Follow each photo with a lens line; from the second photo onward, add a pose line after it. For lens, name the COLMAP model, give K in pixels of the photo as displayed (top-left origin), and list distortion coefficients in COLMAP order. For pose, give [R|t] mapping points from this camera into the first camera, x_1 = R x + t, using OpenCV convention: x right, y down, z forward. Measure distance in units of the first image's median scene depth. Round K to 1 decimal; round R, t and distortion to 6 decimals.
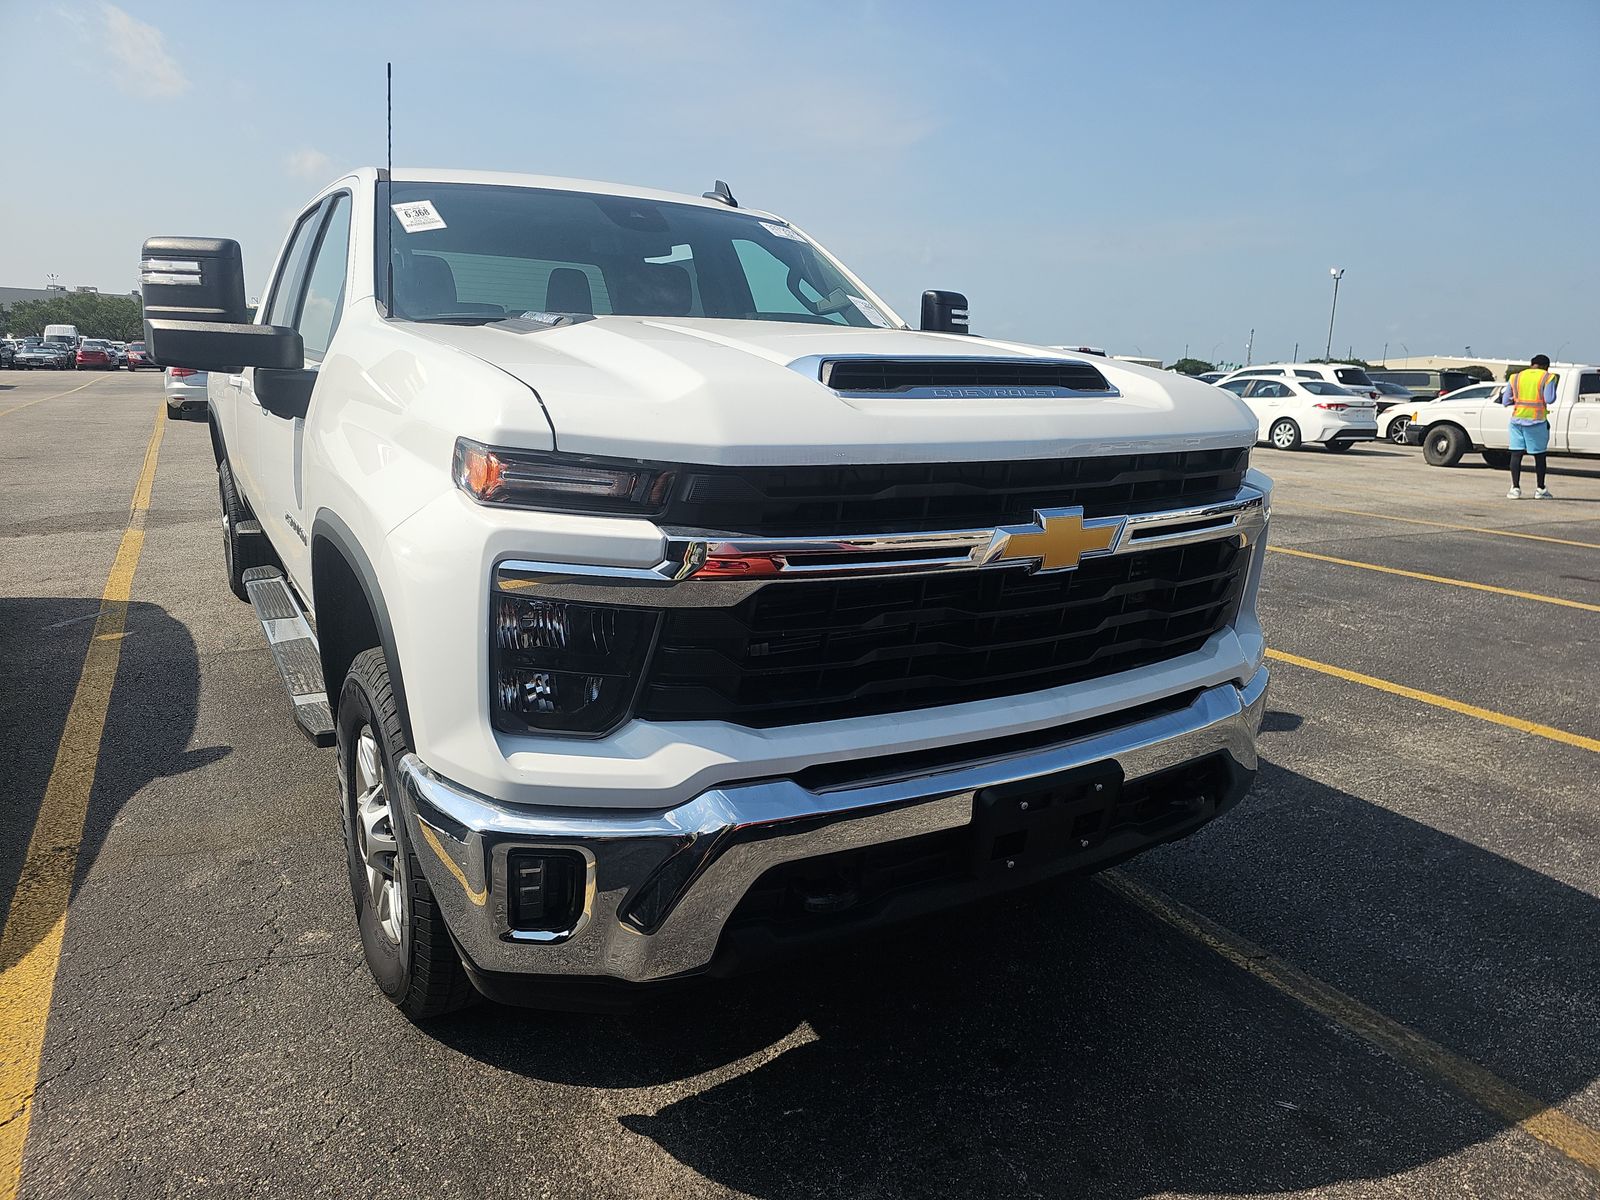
lens RADIAL K [[1155.9, 0, 800.0], [0, 1155.9, 600.0], [0, 0, 1]] dist [0.063815, -0.079311]
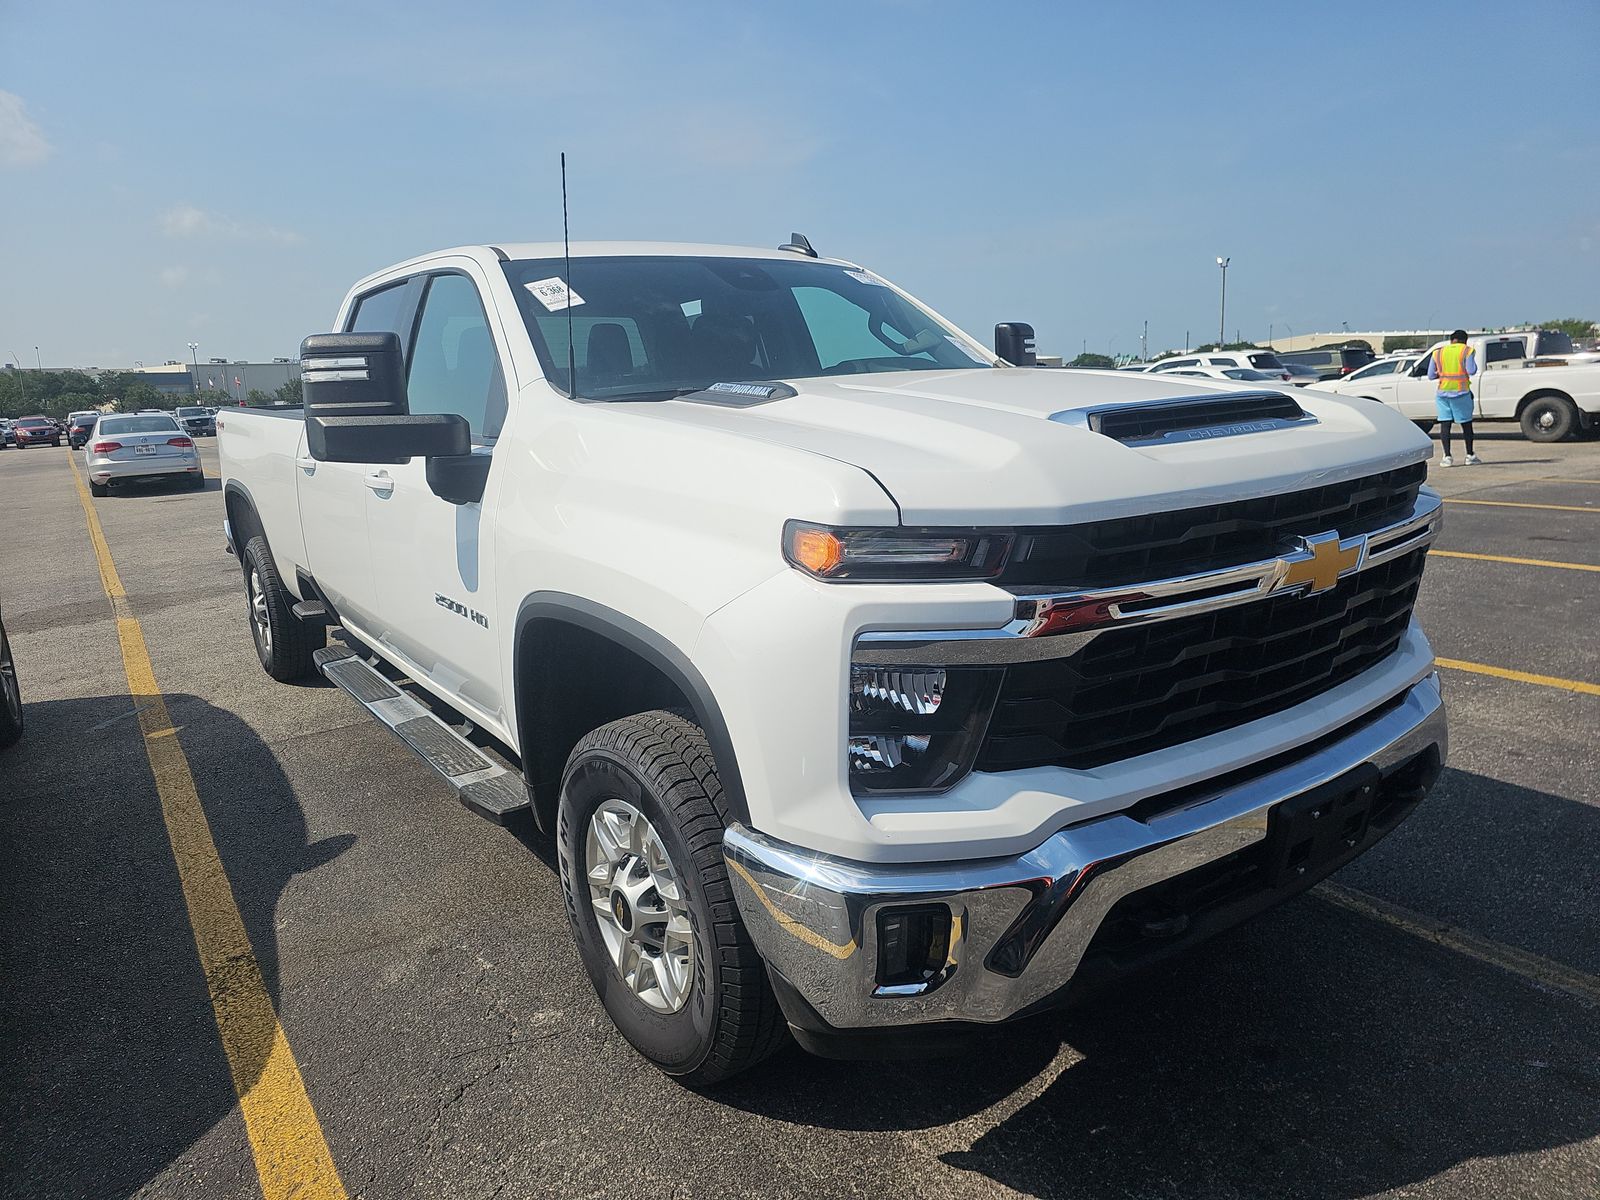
lens RADIAL K [[1153.5, 0, 845.2], [0, 1153.5, 593.2], [0, 0, 1]] dist [0.061045, -0.085805]
pose [[0.992498, -0.090689, 0.081995, -0.217174], [0.092454, 0.995554, -0.017987, -0.032875], [-0.079999, 0.025433, 0.996470, -0.025219]]
